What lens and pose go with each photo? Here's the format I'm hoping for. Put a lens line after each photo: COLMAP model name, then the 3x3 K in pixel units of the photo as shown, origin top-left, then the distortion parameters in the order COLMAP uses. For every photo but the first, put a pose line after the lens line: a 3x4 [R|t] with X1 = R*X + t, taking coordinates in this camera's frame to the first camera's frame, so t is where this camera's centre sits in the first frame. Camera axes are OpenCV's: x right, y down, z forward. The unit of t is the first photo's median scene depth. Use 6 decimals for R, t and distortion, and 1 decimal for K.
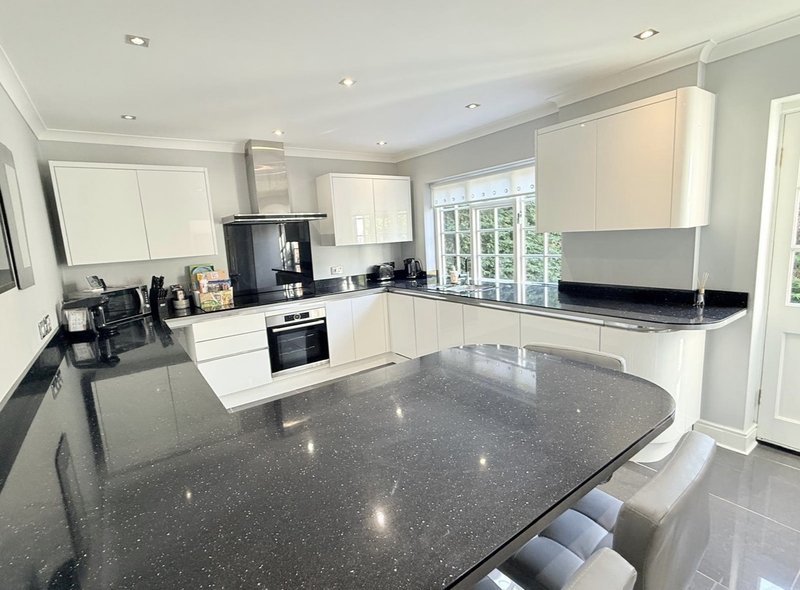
lens RADIAL K [[390.8, 0, 397.5], [0, 390.8, 294.1], [0, 0, 1]] dist [0.003471, -0.000893]
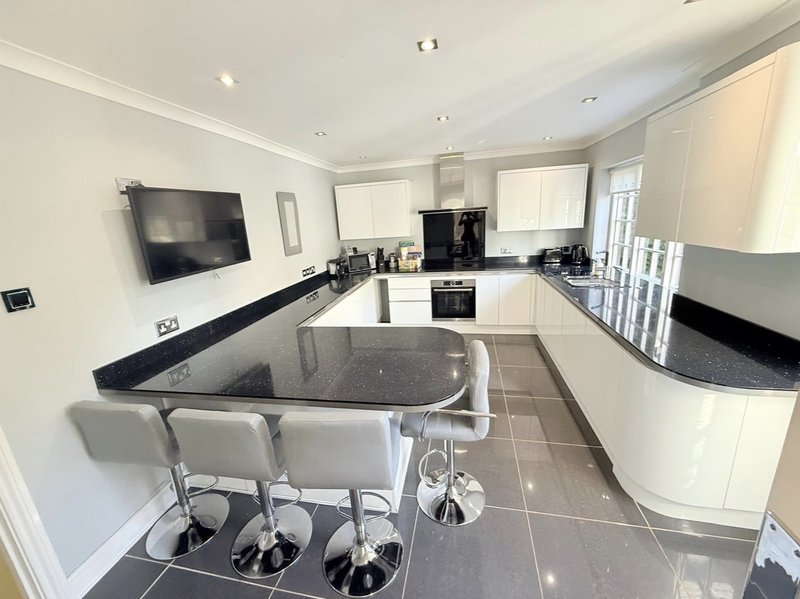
lens RADIAL K [[324.4, 0, 398.7], [0, 324.4, 298.6], [0, 0, 1]] dist [0.009496, 0.000221]
pose [[0.685161, 0.192075, -0.702611, 0.418924], [-0.090237, 0.979558, 0.179789, -0.076604], [0.722781, -0.059783, 0.688487, 0.050280]]
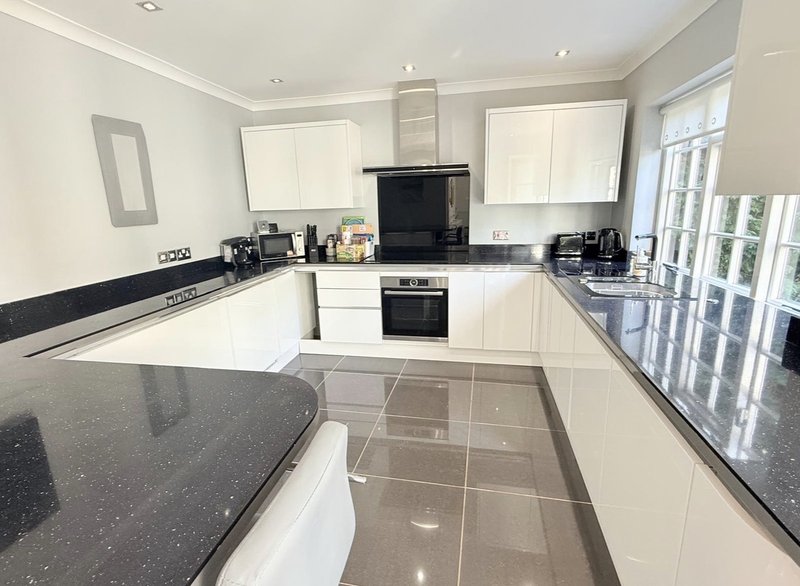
lens RADIAL K [[390.8, 0, 401.9], [0, 390.8, 292.6], [0, 0, 1]] dist [0.003471, -0.000893]
pose [[0.682752, 0.201934, -0.702191, 0.344709], [-0.123464, 0.979115, 0.161526, -0.058424], [0.720144, -0.023587, 0.693424, 0.337841]]
